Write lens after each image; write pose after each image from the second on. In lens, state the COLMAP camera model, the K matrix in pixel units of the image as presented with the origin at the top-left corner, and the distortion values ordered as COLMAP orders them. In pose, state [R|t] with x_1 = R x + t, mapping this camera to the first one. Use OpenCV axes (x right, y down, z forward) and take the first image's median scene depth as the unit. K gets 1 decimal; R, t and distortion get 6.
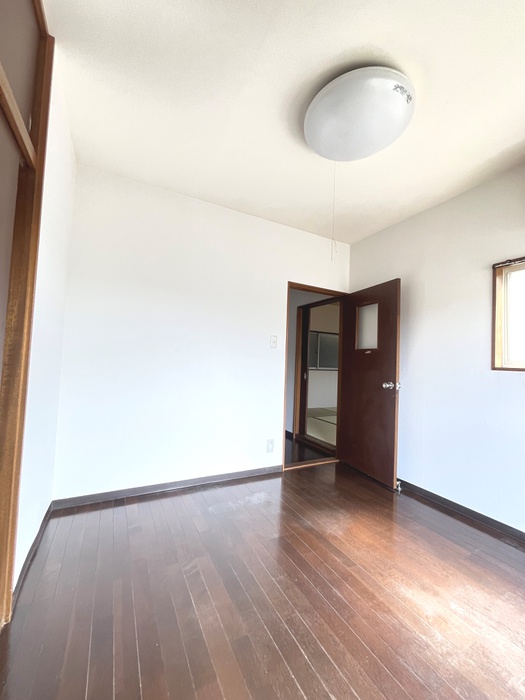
lens RADIAL K [[284.8, 0, 261.4], [0, 284.8, 347.6], [0, 0, 1]] dist [-0.001484, -0.000422]
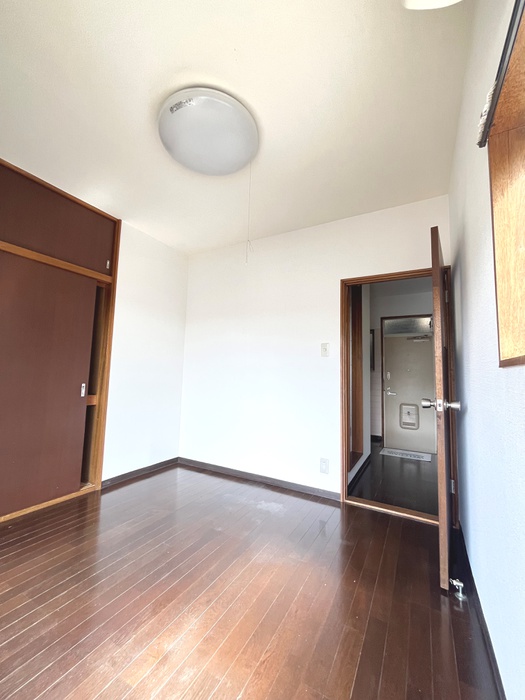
lens RADIAL K [[284.8, 0, 261.4], [0, 284.8, 347.6], [0, 0, 1]] dist [-0.001484, -0.000422]
pose [[0.548091, -0.099889, -0.830433, 0.936867], [0.033776, 0.994677, -0.097353, 0.074650], [0.835736, 0.025310, 0.548547, 0.446765]]
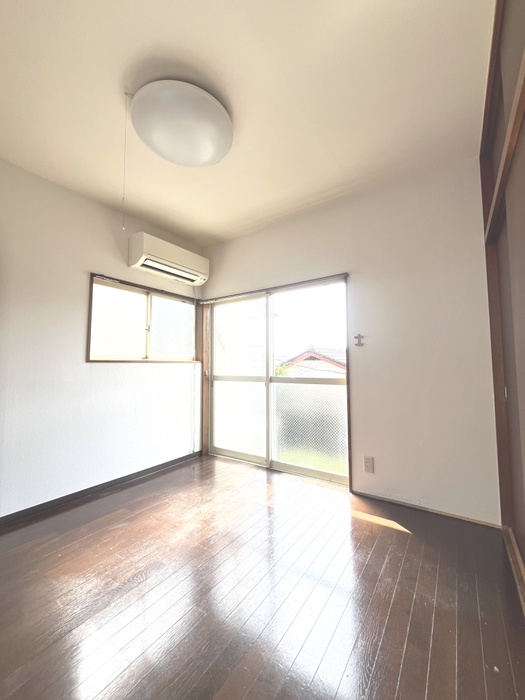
lens RADIAL K [[284.8, 0, 261.4], [0, 284.8, 347.6], [0, 0, 1]] dist [-0.001484, -0.000422]
pose [[-0.471275, 0.019348, 0.881774, -0.538265], [-0.053053, 0.997327, -0.050238, 0.037889], [-0.880389, -0.070457, -0.468989, 0.890631]]
